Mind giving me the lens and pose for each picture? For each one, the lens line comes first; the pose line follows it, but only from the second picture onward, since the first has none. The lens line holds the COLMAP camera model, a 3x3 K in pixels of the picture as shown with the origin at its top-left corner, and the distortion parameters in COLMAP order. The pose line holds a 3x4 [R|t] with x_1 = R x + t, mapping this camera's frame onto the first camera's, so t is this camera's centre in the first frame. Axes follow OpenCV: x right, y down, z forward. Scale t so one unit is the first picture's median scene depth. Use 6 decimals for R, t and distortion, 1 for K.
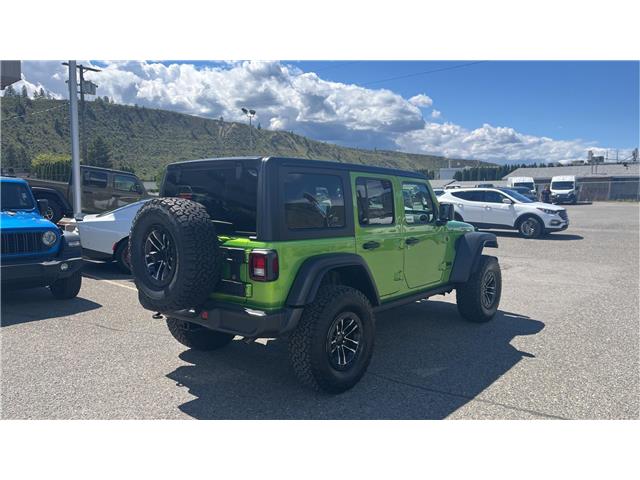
lens RADIAL K [[483.6, 0, 326.9], [0, 483.6, 241.3], [0, 0, 1]] dist [0.054334, -0.067705]
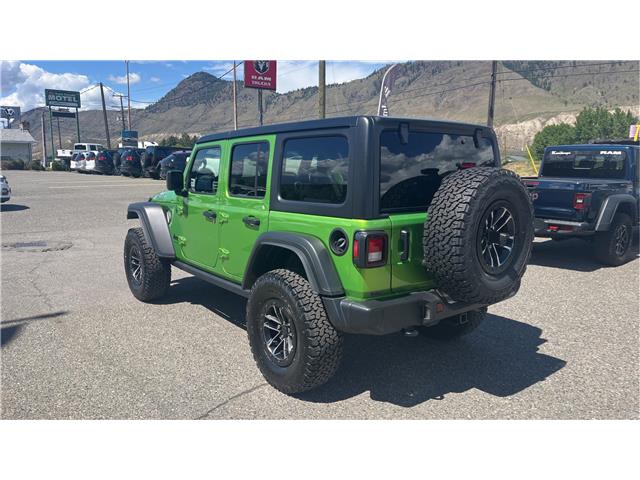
lens RADIAL K [[483.6, 0, 315.9], [0, 483.6, 239.6], [0, 0, 1]] dist [0.054334, -0.067705]
pose [[0.203045, -0.149540, 0.967683, -0.103118], [0.083040, 0.987339, 0.135153, -0.008963], [-0.975642, 0.052914, 0.212892, 0.095520]]
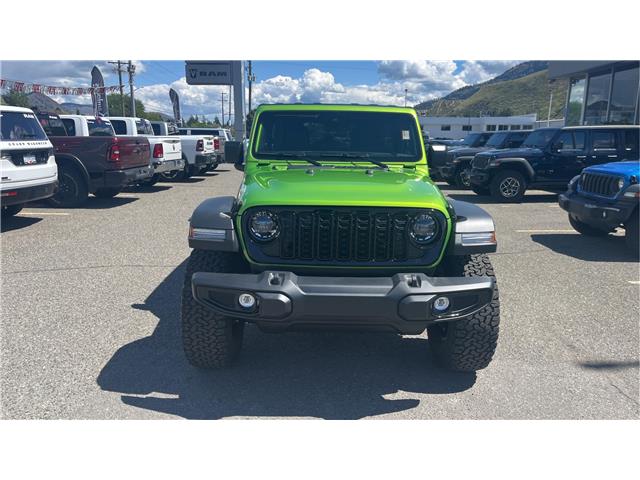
lens RADIAL K [[483.6, 0, 322.5], [0, 483.6, 242.3], [0, 0, 1]] dist [0.054334, -0.067705]
pose [[-0.764254, 0.117498, -0.634121, 0.080911], [-0.080453, 0.958212, 0.274513, -0.018364], [0.639877, 0.260815, -0.722864, 0.210005]]
